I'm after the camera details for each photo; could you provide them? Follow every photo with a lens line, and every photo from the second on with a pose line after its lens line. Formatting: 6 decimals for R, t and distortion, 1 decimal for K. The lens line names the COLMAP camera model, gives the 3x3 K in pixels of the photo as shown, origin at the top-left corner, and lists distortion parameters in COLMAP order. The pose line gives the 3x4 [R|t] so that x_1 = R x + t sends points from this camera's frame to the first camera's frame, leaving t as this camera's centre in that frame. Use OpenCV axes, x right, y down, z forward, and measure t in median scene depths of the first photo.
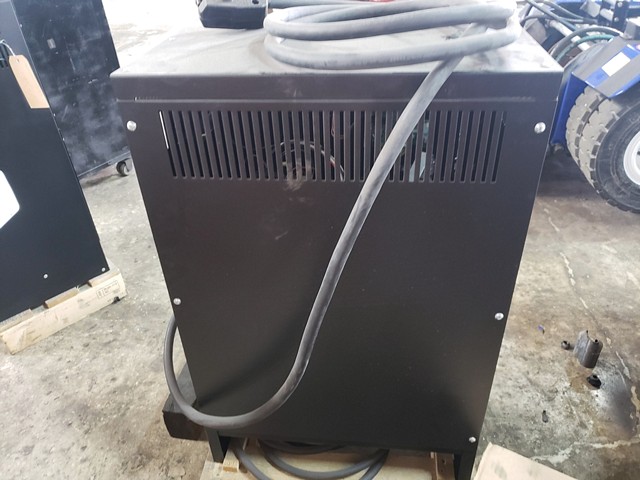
lens RADIAL K [[502.4, 0, 318.0], [0, 502.4, 239.5], [0, 0, 1]] dist [0.009628, 0.003771]
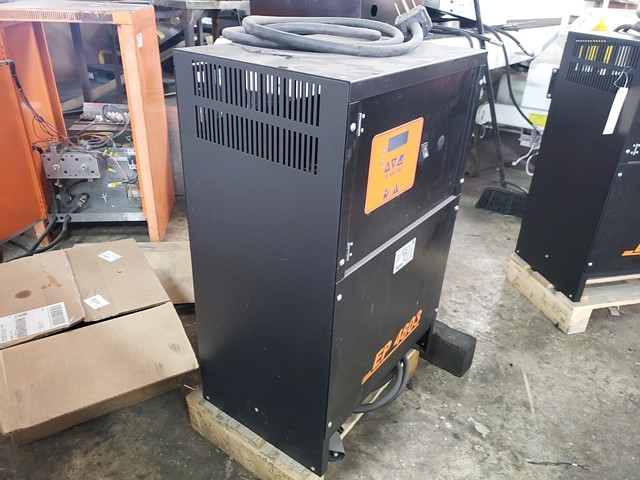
lens RADIAL K [[502.4, 0, 319.7], [0, 502.4, 241.0], [0, 0, 1]] dist [0.009628, 0.003771]
pose [[-0.498902, 0.427488, -0.753891, 0.564318], [-0.504781, 0.563768, 0.653729, -0.417567], [0.704481, 0.706696, -0.065477, 0.608807]]
